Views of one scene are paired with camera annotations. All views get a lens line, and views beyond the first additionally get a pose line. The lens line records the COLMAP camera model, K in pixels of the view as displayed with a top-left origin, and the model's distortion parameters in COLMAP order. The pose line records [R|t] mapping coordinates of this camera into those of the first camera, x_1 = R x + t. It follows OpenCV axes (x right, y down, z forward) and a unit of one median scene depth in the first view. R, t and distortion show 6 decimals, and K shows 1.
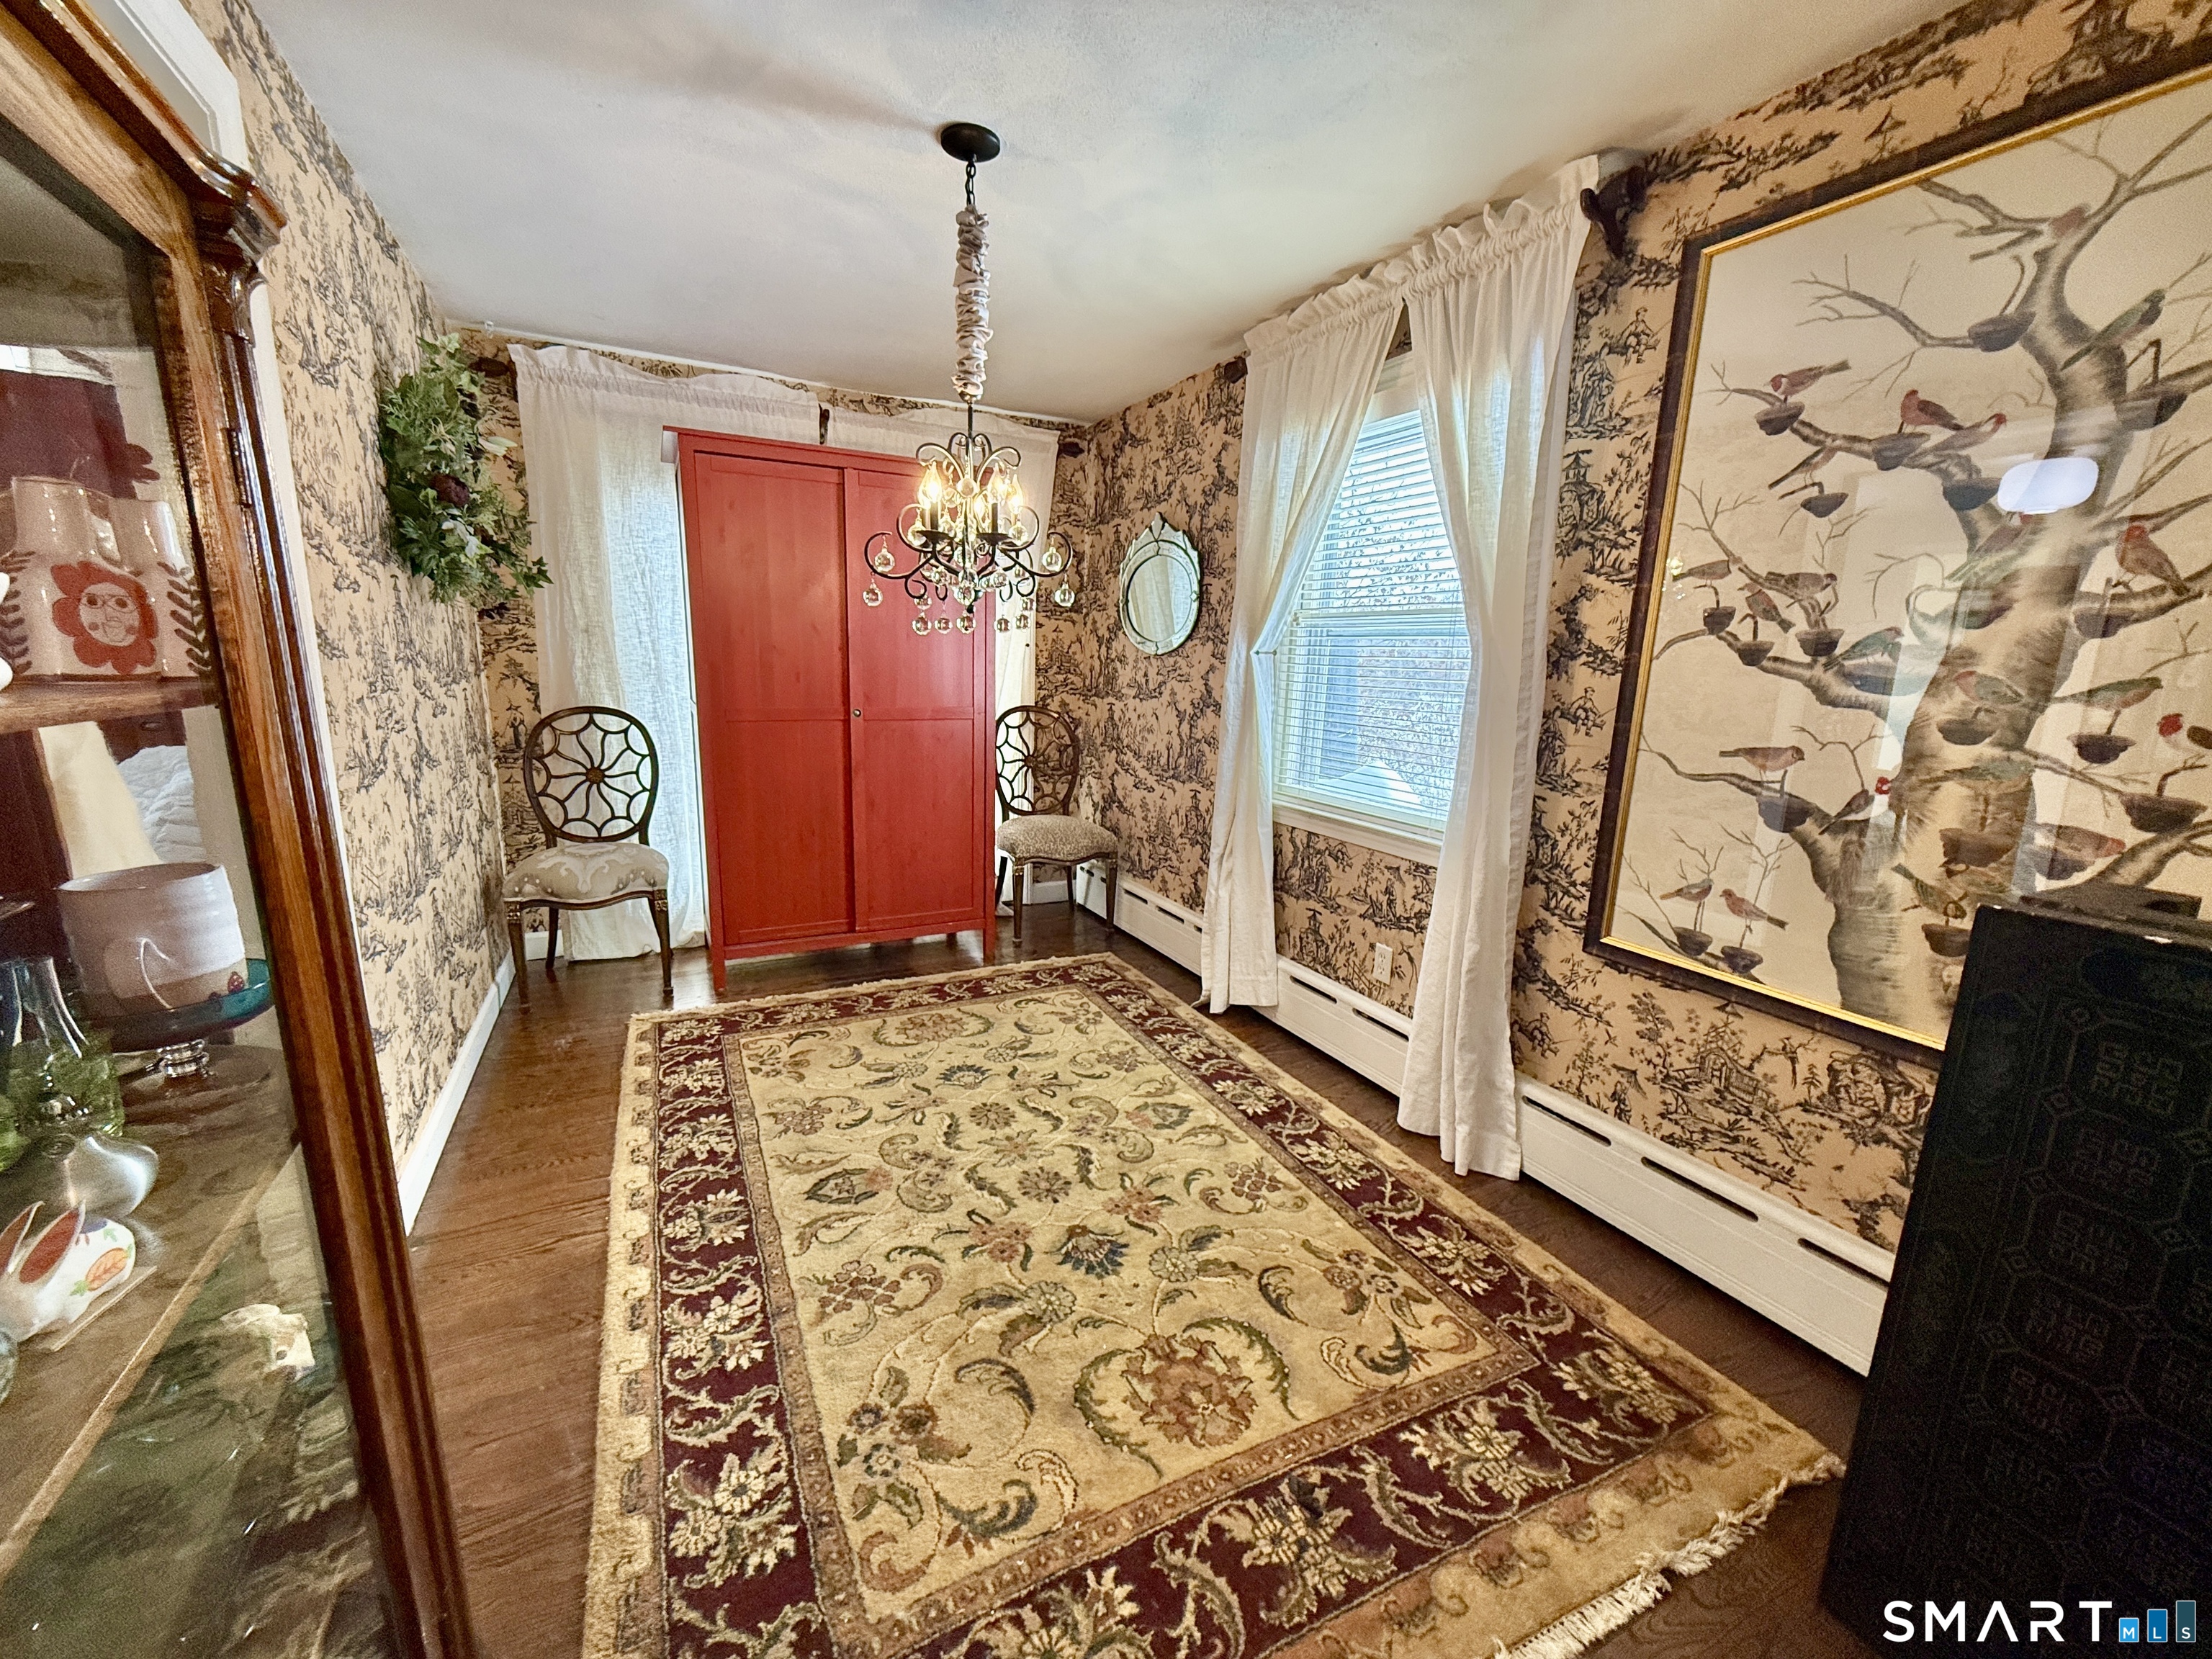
lens RADIAL K [[875.3, 0, 1108.2], [0, 875.3, 832.3], [0, 0, 1]] dist [-0.002672, 0.000457]
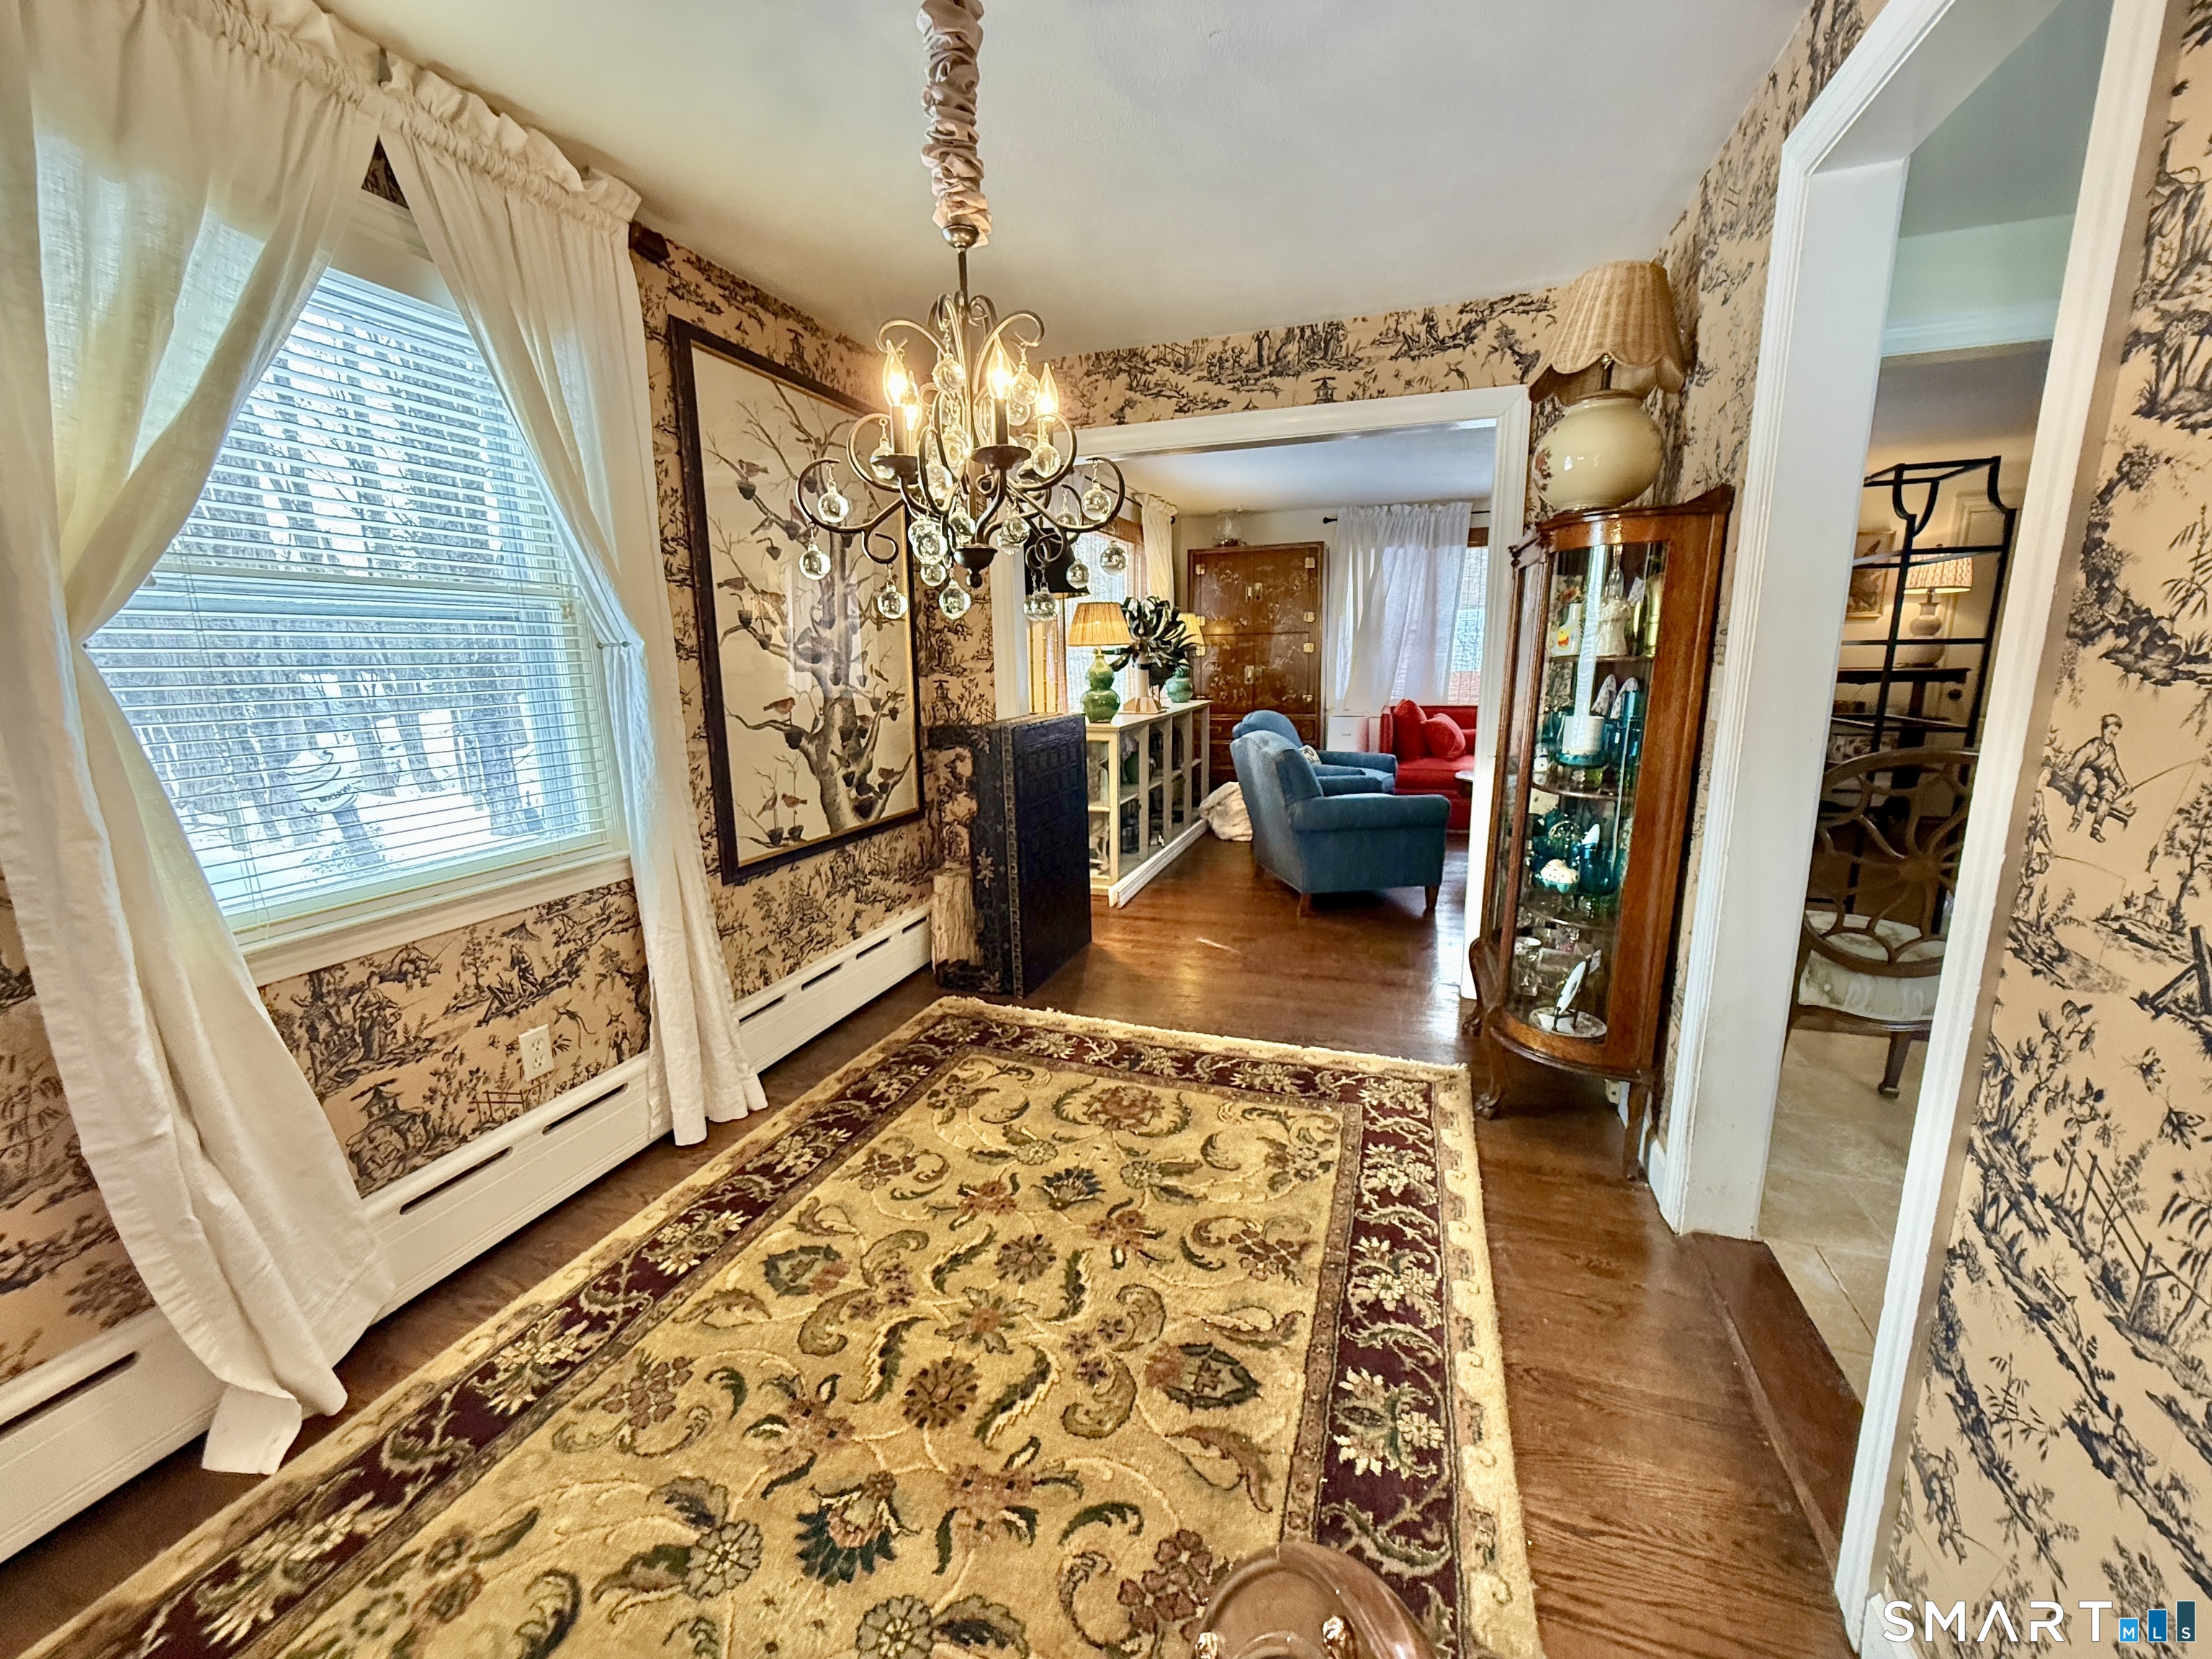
lens RADIAL K [[875.3, 0, 1108.2], [0, 875.3, 832.3], [0, 0, 1]] dist [-0.002672, 0.000457]
pose [[-0.693736, -0.161652, 0.701854, -0.760732], [0.137557, 0.926810, 0.349431, -0.320371], [-0.706971, 0.338958, -0.620725, 1.509805]]
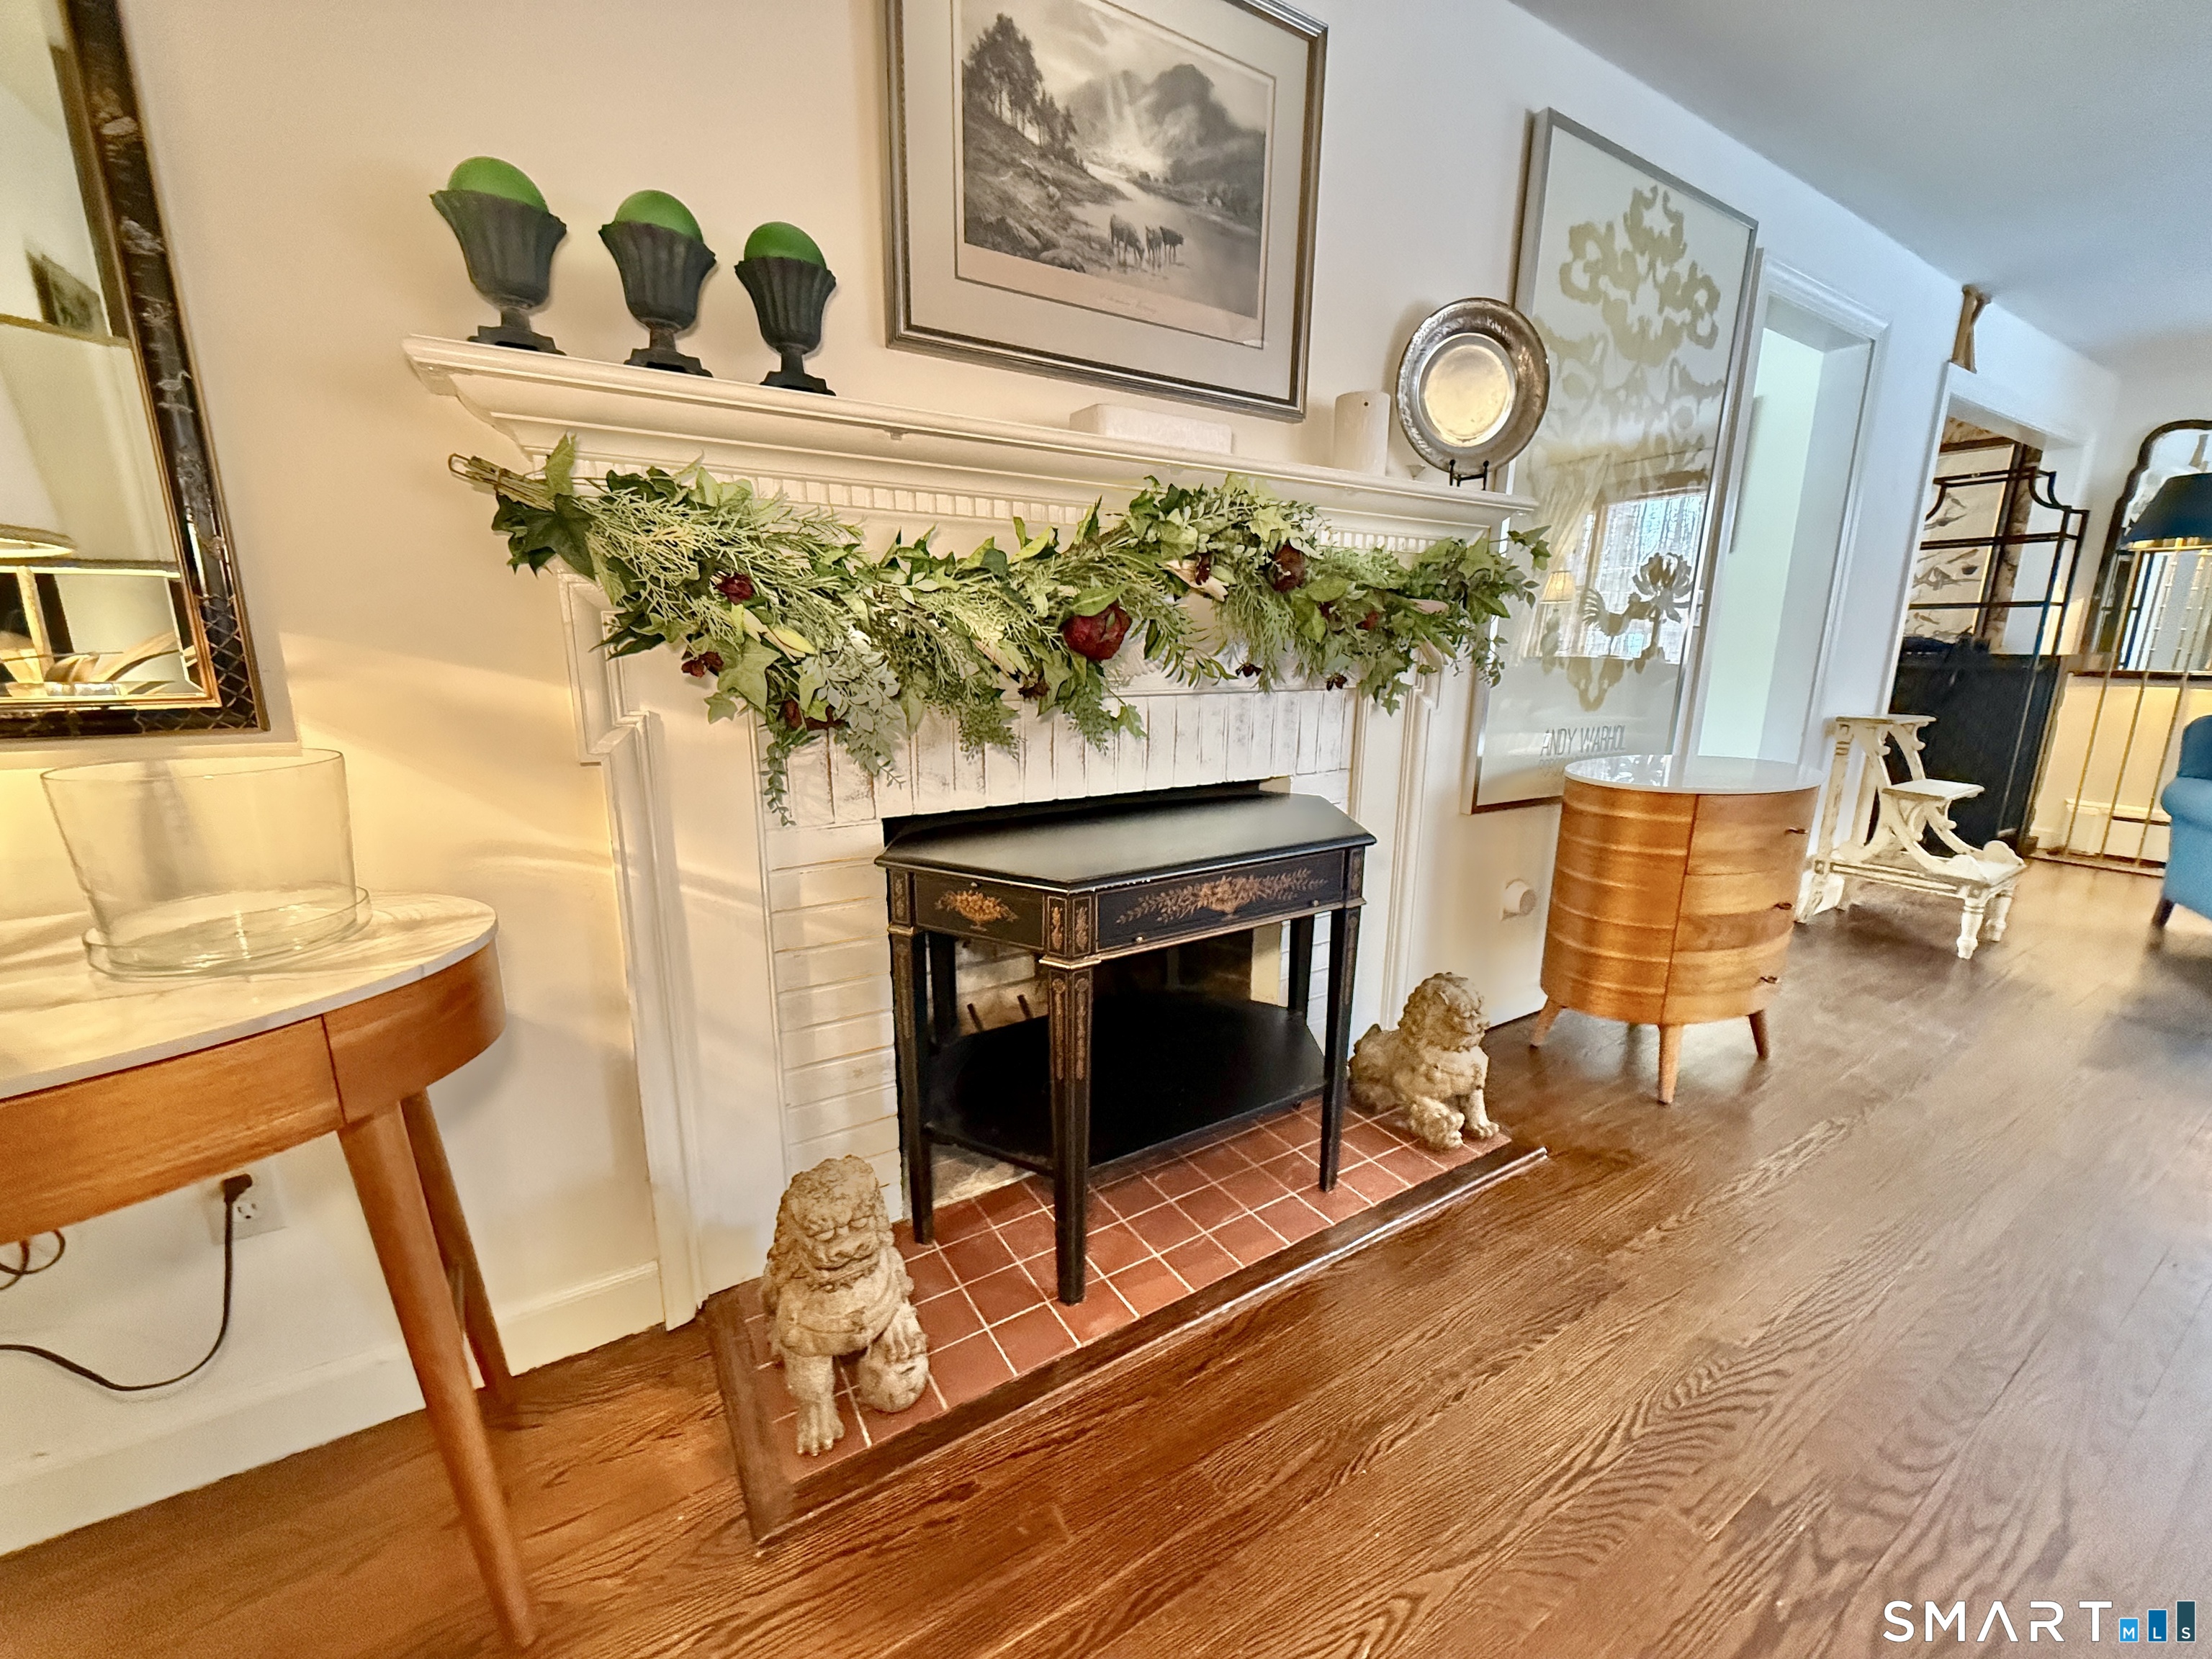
lens RADIAL K [[875.3, 0, 1108.2], [0, 875.3, 832.3], [0, 0, 1]] dist [-0.002672, 0.000457]
pose [[0.996433, -0.041237, 0.073631, -1.863238], [0.039586, 0.998934, 0.023744, 0.416212], [-0.074531, -0.020745, 0.997003, -1.813308]]
